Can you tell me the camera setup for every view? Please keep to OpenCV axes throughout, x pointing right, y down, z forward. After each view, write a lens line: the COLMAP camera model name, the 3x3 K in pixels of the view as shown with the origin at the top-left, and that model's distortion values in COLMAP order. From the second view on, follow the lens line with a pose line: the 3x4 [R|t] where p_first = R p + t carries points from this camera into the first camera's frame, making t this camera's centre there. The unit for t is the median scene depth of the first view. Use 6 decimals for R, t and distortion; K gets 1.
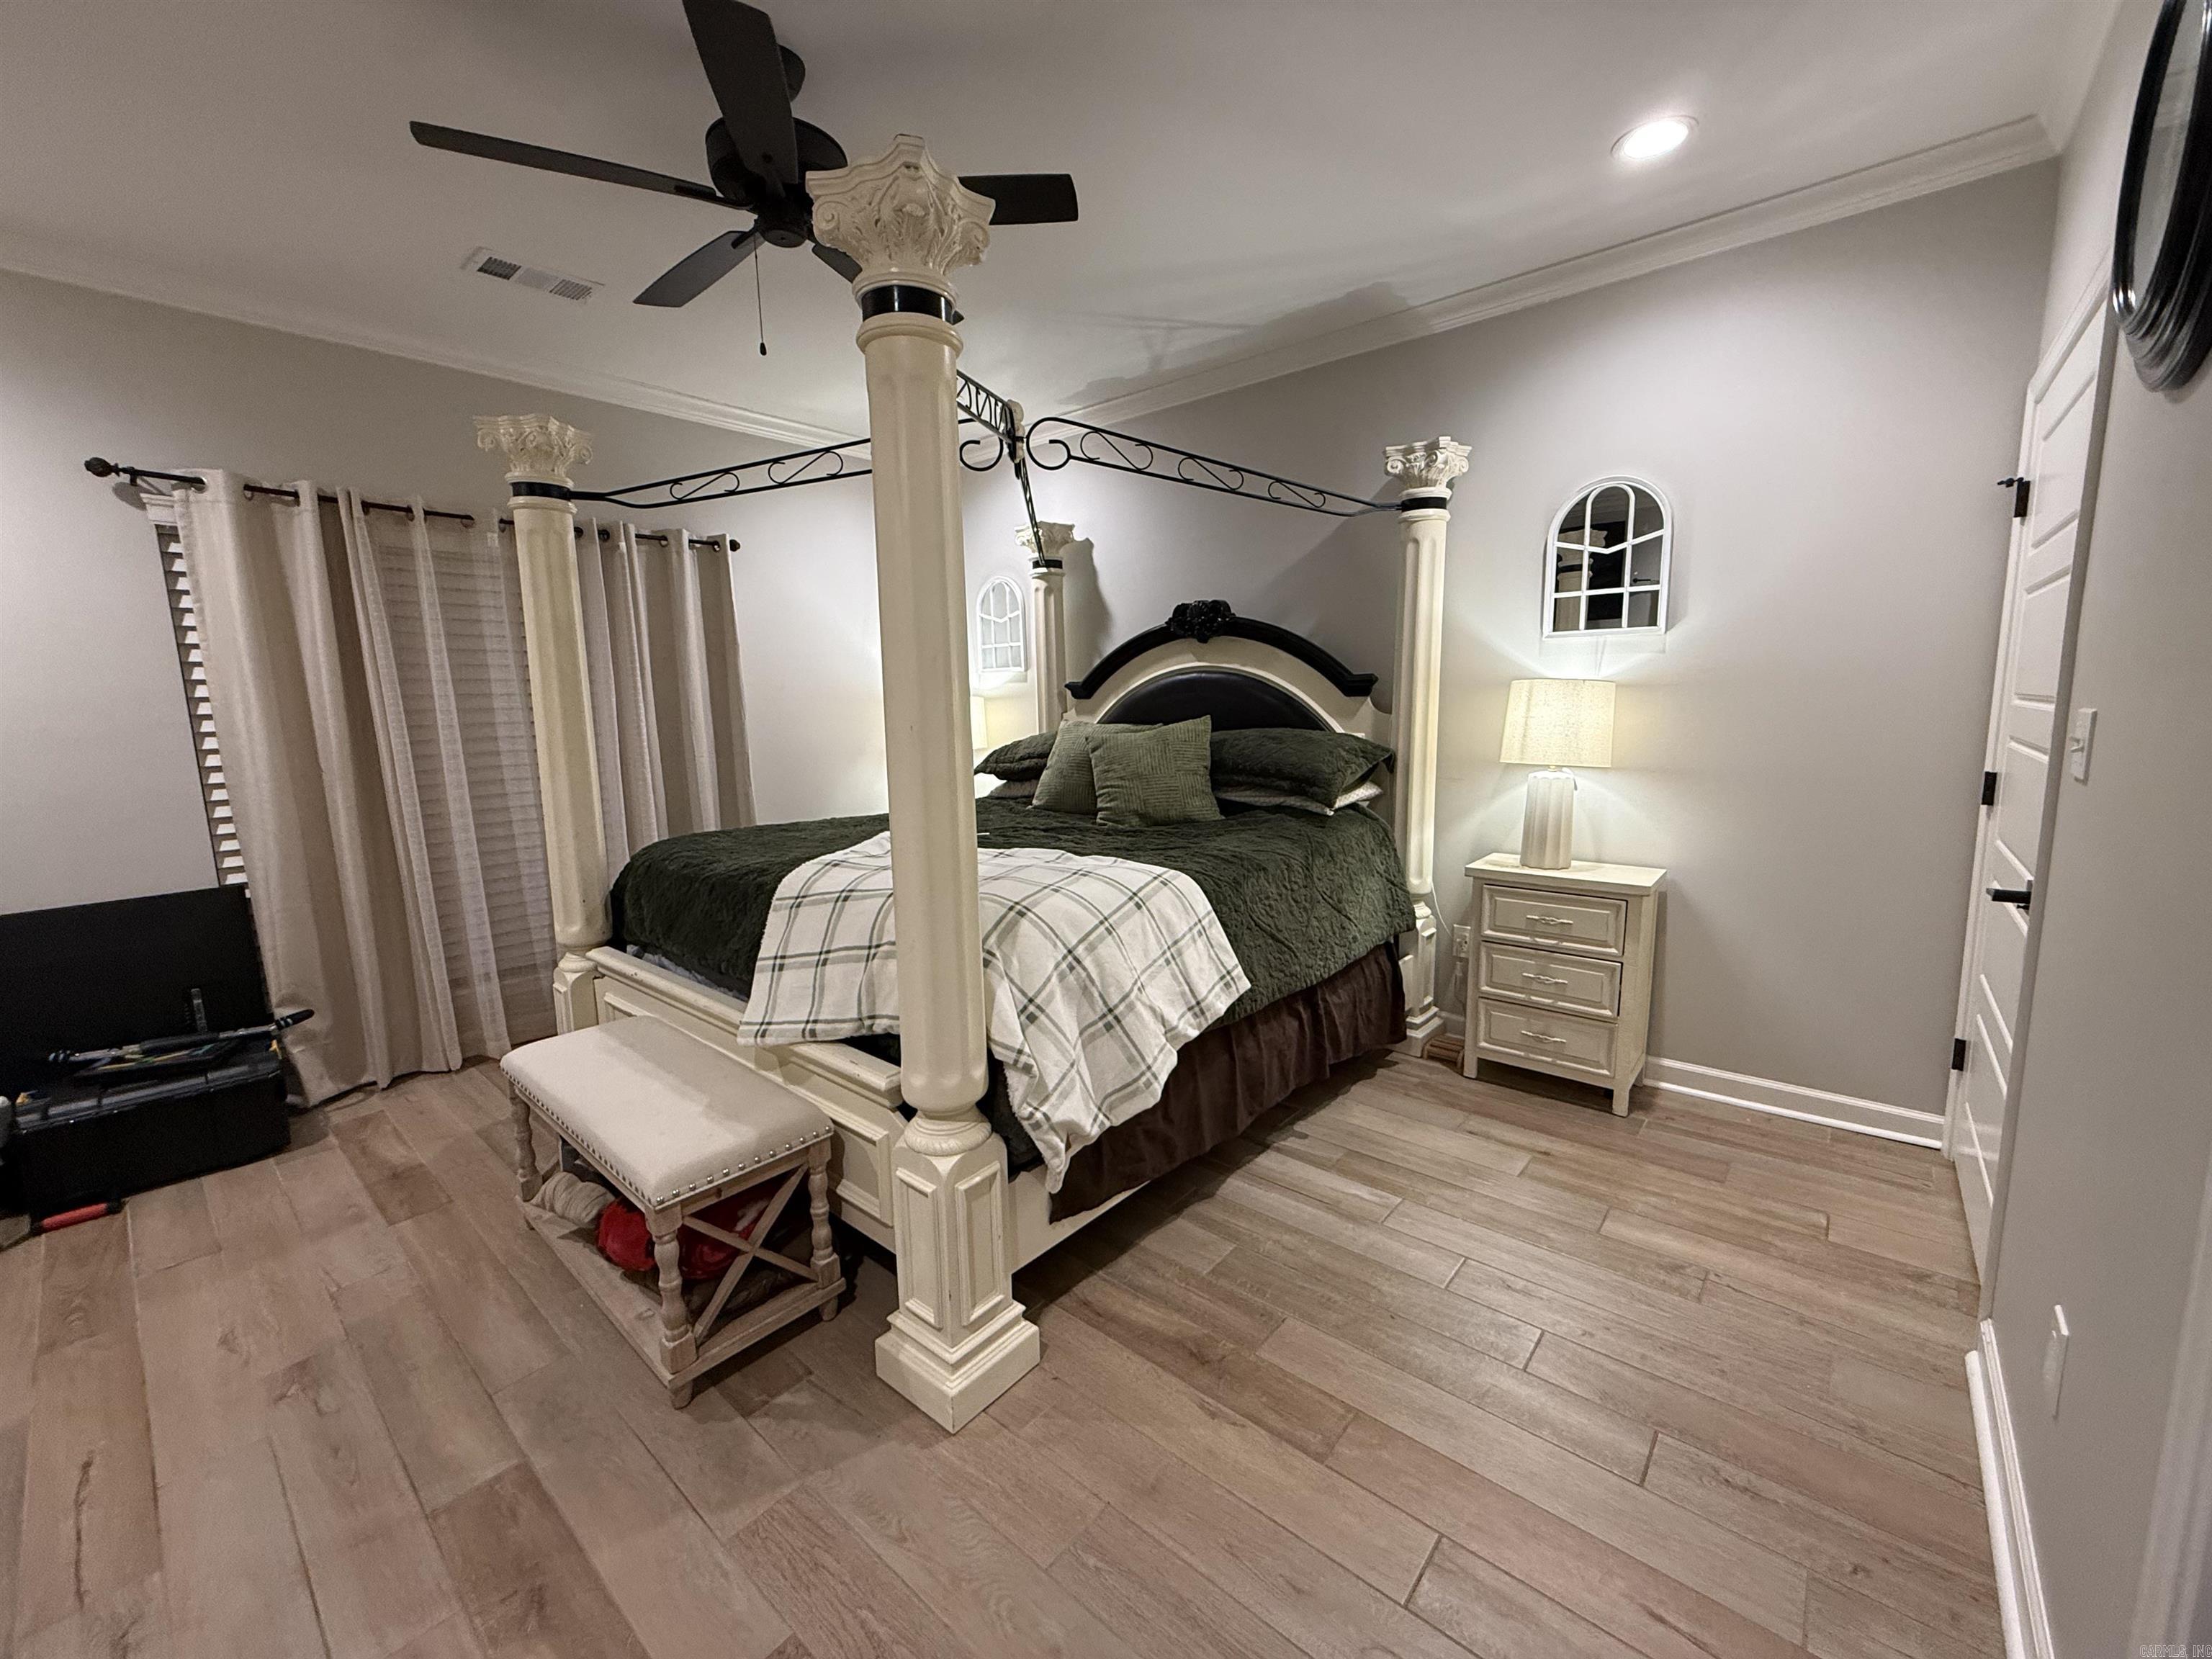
lens RADIAL K [[884.1, 0, 1097.6], [0, 884.1, 810.9], [0, 0, 1]] dist [0.000256, -0.000002]
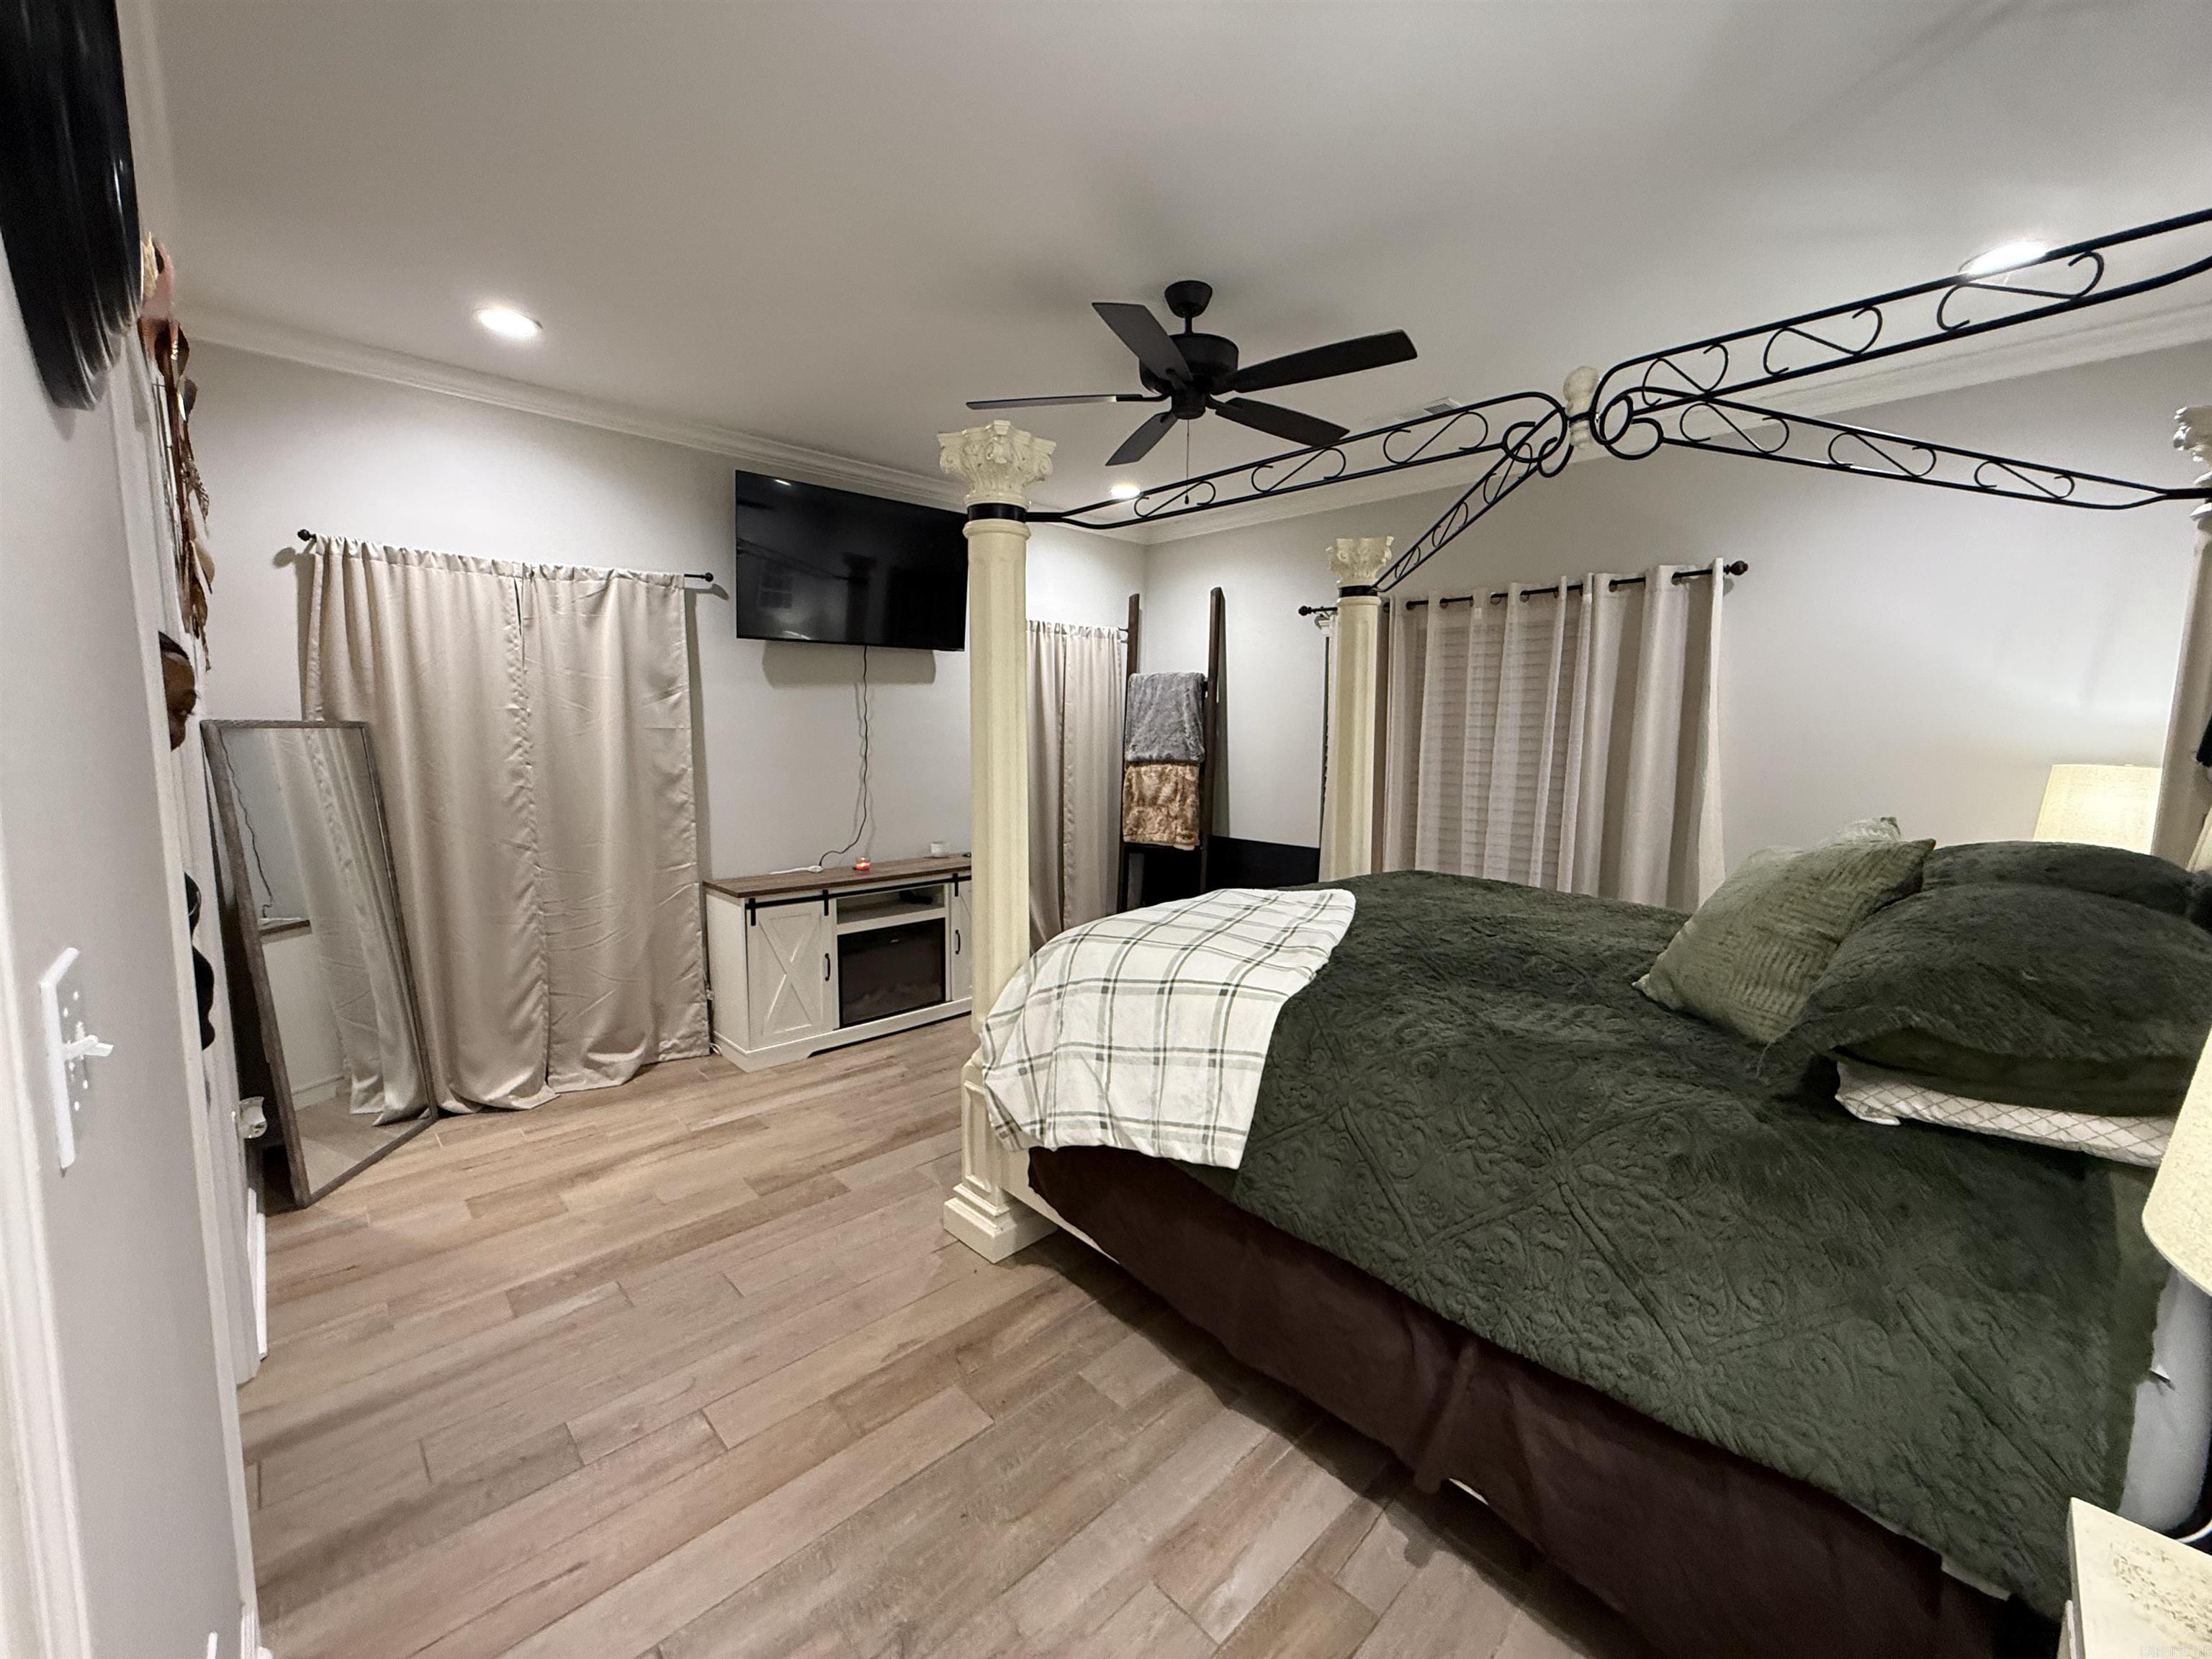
lens RADIAL K [[882.3, 0, 1098.9], [0, 882.3, 828.2], [0, 0, 1]] dist [-0.000360, -0.000369]
pose [[-0.095084, 0.131271, -0.986776, 0.898309], [-0.137234, 0.980074, 0.143603, -0.177559], [0.985964, 0.149073, -0.075175, 0.918140]]
